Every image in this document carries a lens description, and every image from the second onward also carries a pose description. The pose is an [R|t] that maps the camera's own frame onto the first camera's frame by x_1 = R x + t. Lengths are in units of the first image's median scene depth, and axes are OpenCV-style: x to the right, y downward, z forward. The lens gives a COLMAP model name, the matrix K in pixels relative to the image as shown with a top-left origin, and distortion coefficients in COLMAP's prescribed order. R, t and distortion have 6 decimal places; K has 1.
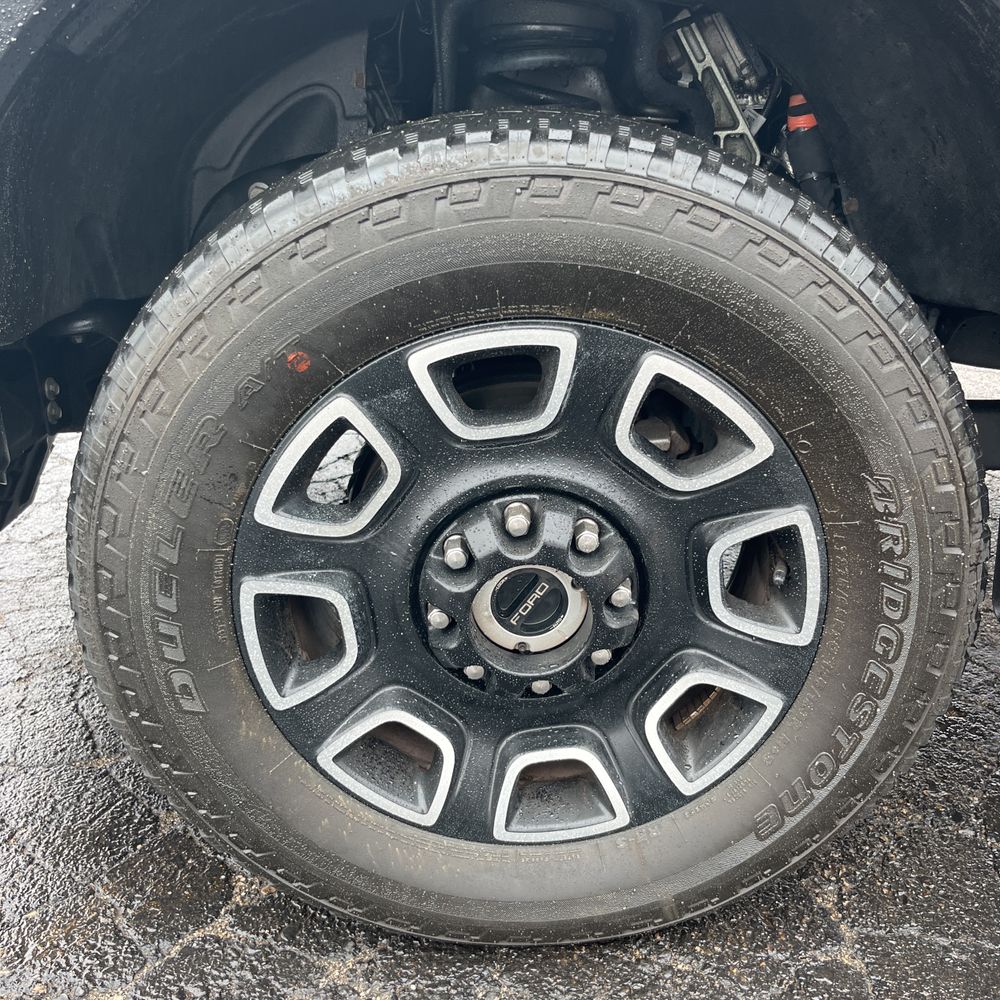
lens RADIAL K [[1031.3, 0, 504.2], [0, 1031.3, 502.5], [0, 0, 1]] dist [0.015089, -0.030736]
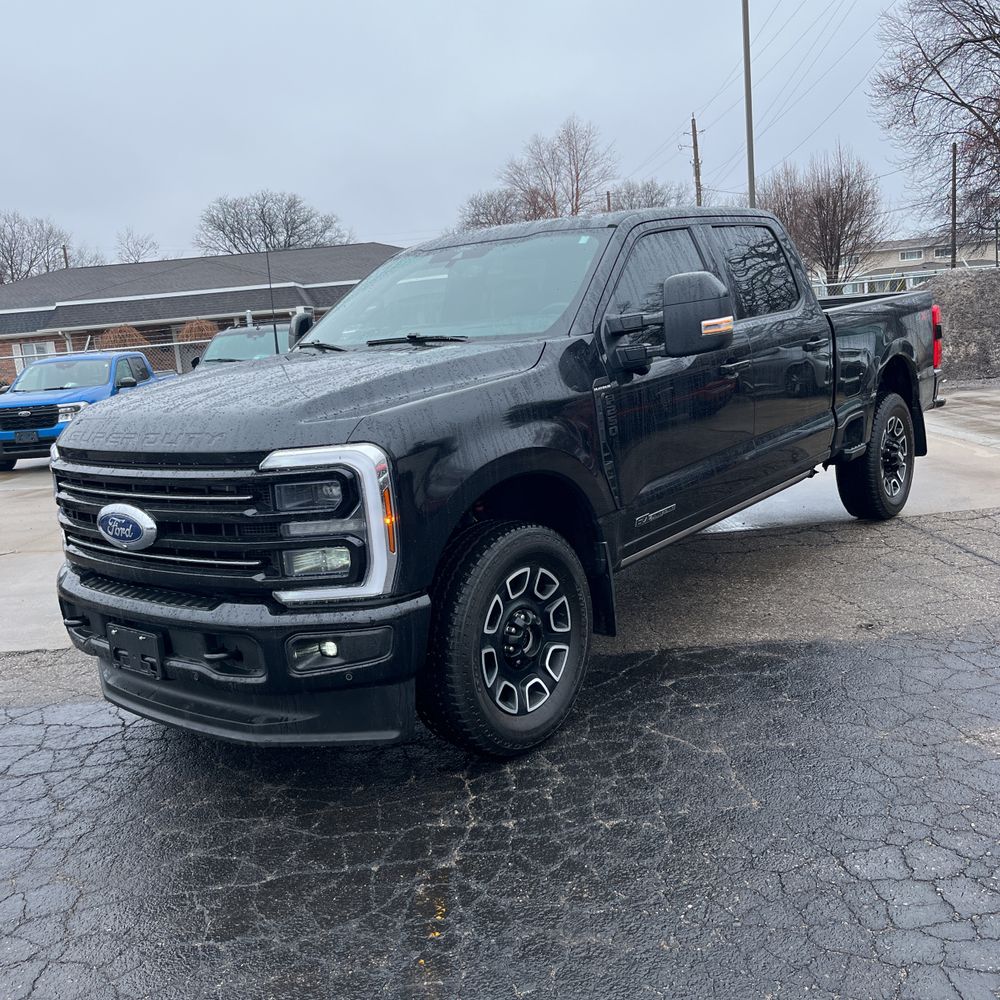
lens RADIAL K [[1010.7, 0, 493.3], [0, 1010.7, 496.7], [0, 0, 1]] dist [0.039883, -0.037297]
pose [[0.639219, -0.166113, 0.750870, -2.859900], [0.367364, 0.923741, -0.108382, -0.028622], [-0.675605, 0.345123, 0.651497, -1.609296]]
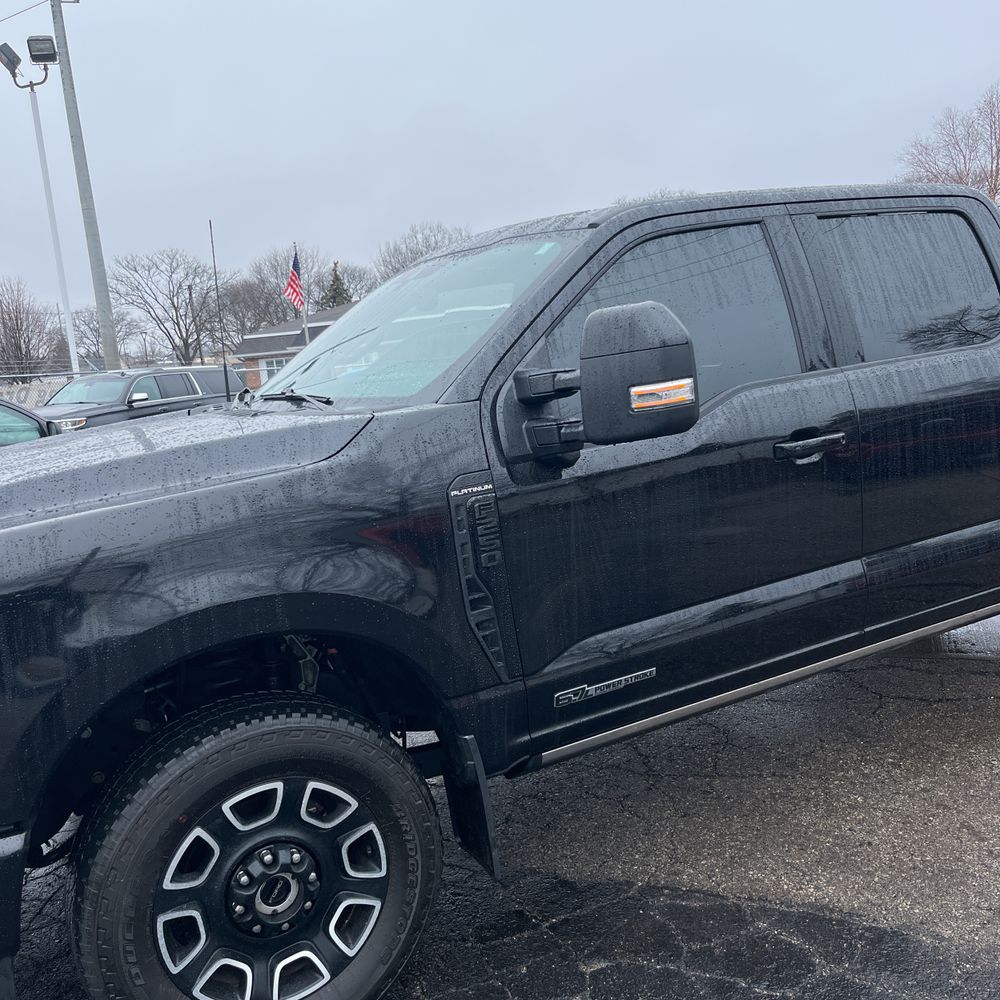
lens RADIAL K [[1013.7, 0, 501.4], [0, 1013.7, 498.3], [0, 0, 1]] dist [0.036887, -0.045266]
pose [[0.880136, -0.121983, 0.458782, -0.506928], [0.246811, 0.943122, -0.222724, -0.113205], [-0.405519, 0.309260, 0.860182, -1.610408]]
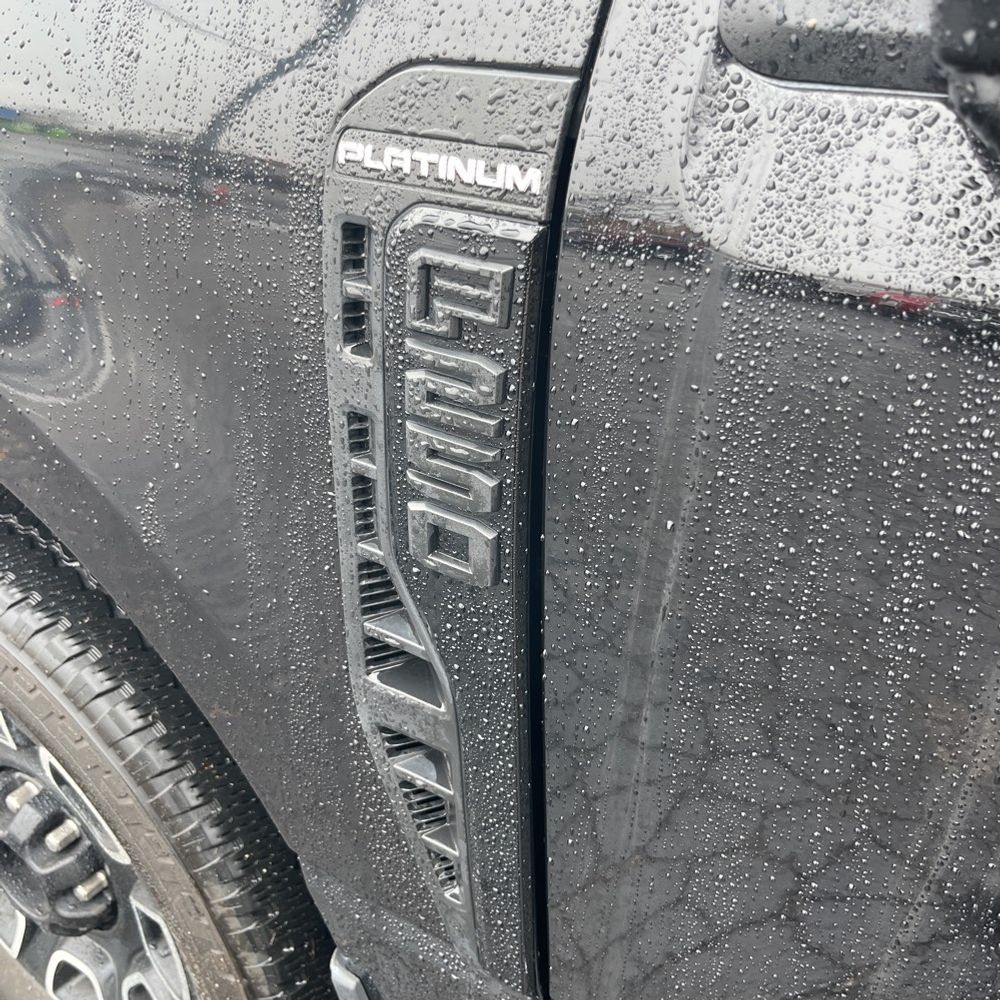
lens RADIAL K [[1005.7, 0, 500.2], [0, 1005.7, 503.8], [0, 0, 1]] dist [0.052027, -0.054333]
pose [[0.824416, 0.327942, -0.461293, 0.900854], [-0.271484, 0.944277, 0.186112, -0.675549], [0.496622, -0.028200, 0.867508, 0.248953]]
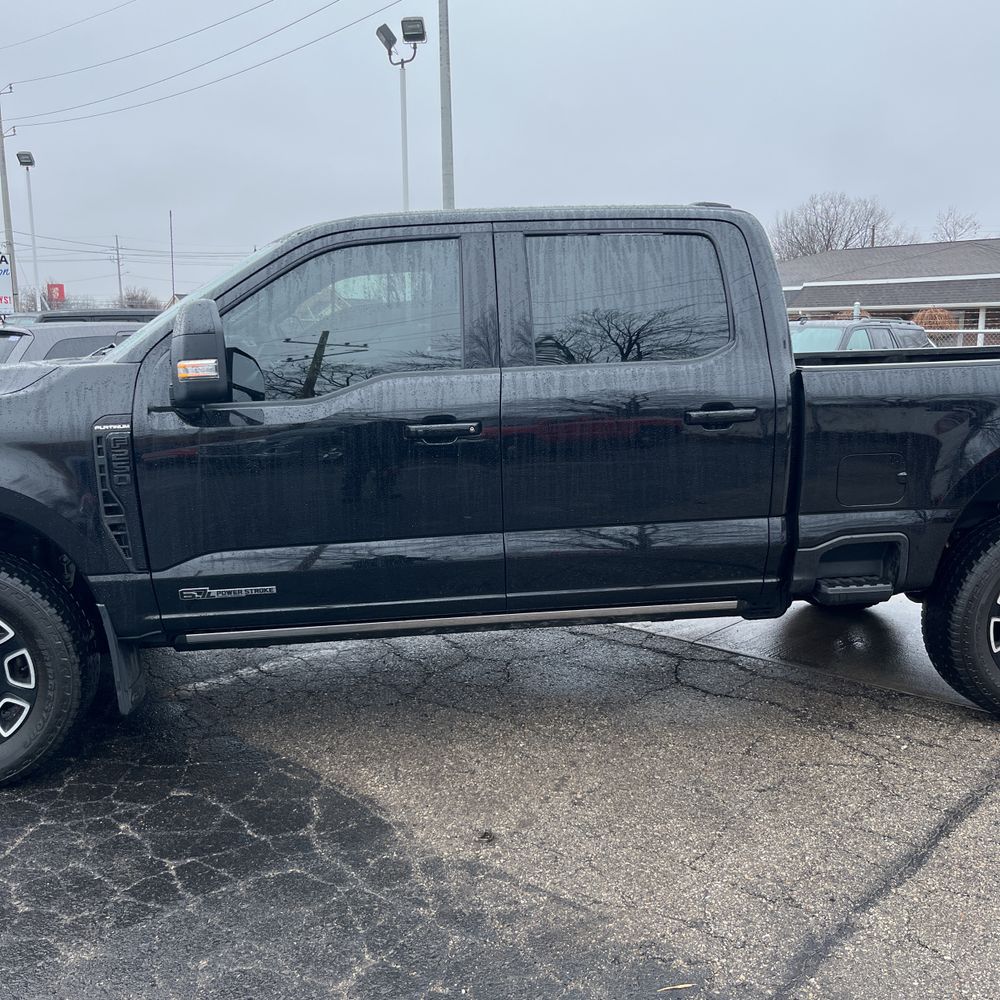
lens RADIAL K [[1010.2, 0, 510.9], [0, 1010.2, 504.6], [0, 0, 1]] dist [0.061829, -0.130627]
pose [[0.992868, -0.002680, 0.119192, 1.573076], [0.031070, 0.971017, -0.236980, 0.419930], [-0.115102, 0.238994, 0.964175, -2.884473]]
